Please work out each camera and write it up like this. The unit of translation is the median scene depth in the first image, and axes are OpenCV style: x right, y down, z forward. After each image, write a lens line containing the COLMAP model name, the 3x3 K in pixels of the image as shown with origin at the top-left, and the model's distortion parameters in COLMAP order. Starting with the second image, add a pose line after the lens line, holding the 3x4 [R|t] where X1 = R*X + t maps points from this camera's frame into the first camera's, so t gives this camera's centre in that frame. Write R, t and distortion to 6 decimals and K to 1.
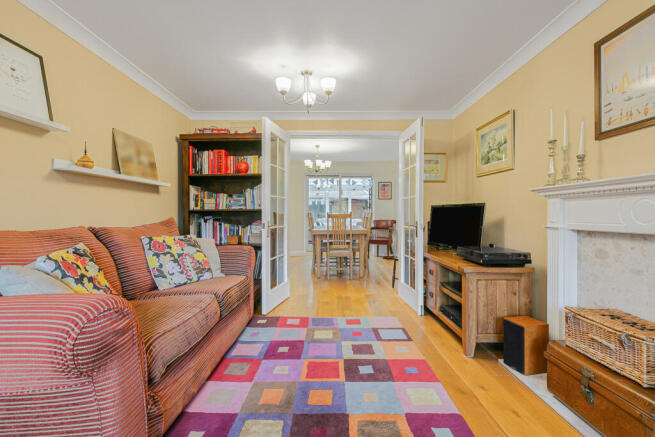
lens RADIAL K [[294.8, 0, 327.6], [0, 294.8, 215.1], [0, 0, 1]] dist [0.000844, 0.000060]
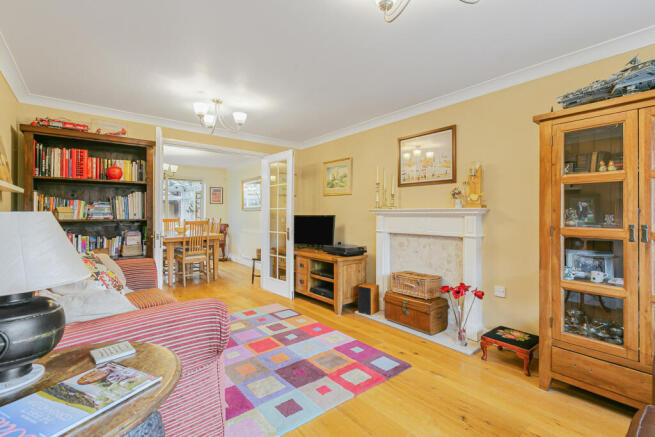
lens RADIAL K [[296.4, 0, 326.8], [0, 296.4, 212.6], [0, 0, 1]] dist [0.001520, 0.000402]
pose [[0.774931, 0.006066, 0.632017, -0.419851], [-0.001702, 0.999970, -0.007510, -0.039817], [-0.632043, 0.004745, 0.774918, -0.137453]]
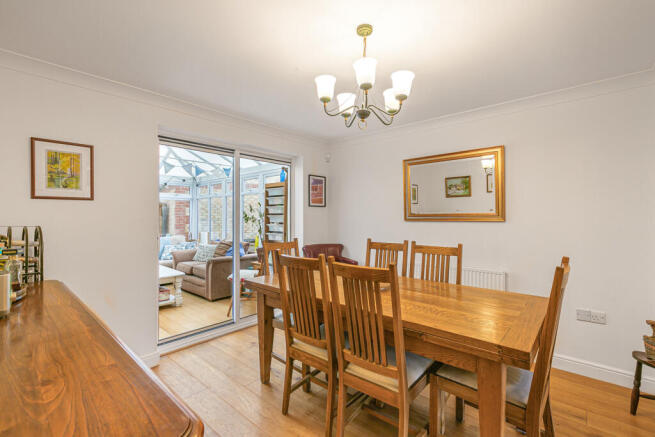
lens RADIAL K [[294.8, 0, 327.6], [0, 294.8, 215.1], [0, 0, 1]] dist [0.000844, 0.000060]
pose [[0.655068, 0.002955, 0.755564, -0.606067], [0.003258, 0.999972, -0.006736, -0.085252], [-0.755562, 0.006874, 0.655041, 1.635647]]
